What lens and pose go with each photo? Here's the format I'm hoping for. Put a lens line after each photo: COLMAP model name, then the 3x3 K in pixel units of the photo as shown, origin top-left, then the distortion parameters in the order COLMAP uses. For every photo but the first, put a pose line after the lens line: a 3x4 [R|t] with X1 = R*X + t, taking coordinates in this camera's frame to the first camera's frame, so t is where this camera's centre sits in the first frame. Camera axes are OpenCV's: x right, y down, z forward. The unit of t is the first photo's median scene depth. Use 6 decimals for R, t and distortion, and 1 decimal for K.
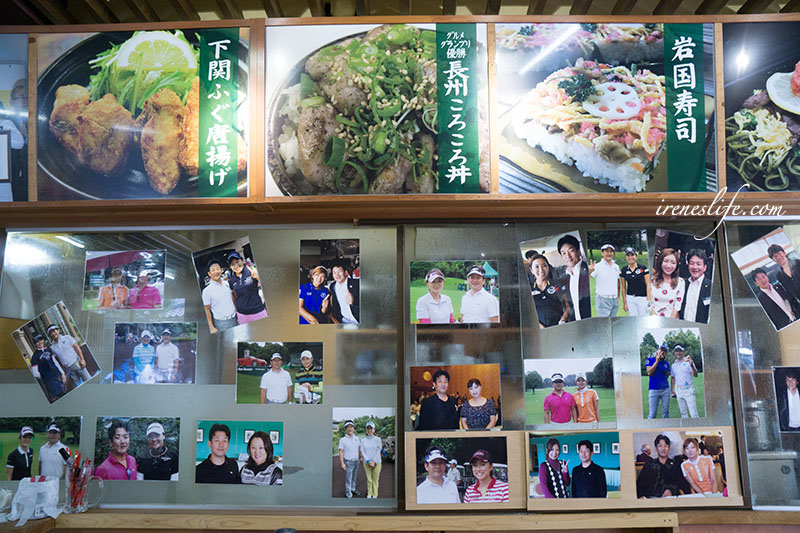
lens RADIAL K [[572.1, 0, 400.0], [0, 572.1, 266.5], [0, 0, 1]] dist [-0.131046, 0.113427]
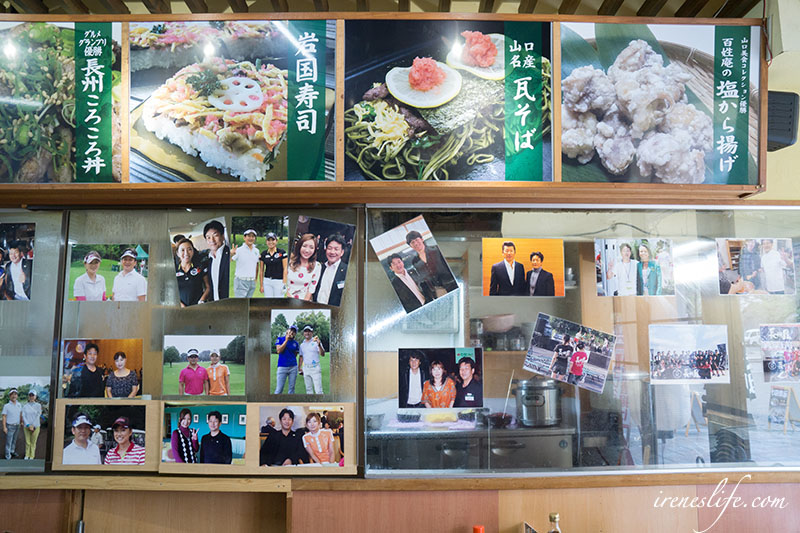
lens RADIAL K [[572.1, 0, 400.0], [0, 572.1, 266.5], [0, 0, 1]] dist [-0.131046, 0.113427]
pose [[0.999672, 0.010309, 0.023425, 0.665220], [-0.011214, 0.999183, 0.038832, -0.015545], [-0.023005, -0.039082, 0.998971, -0.082639]]
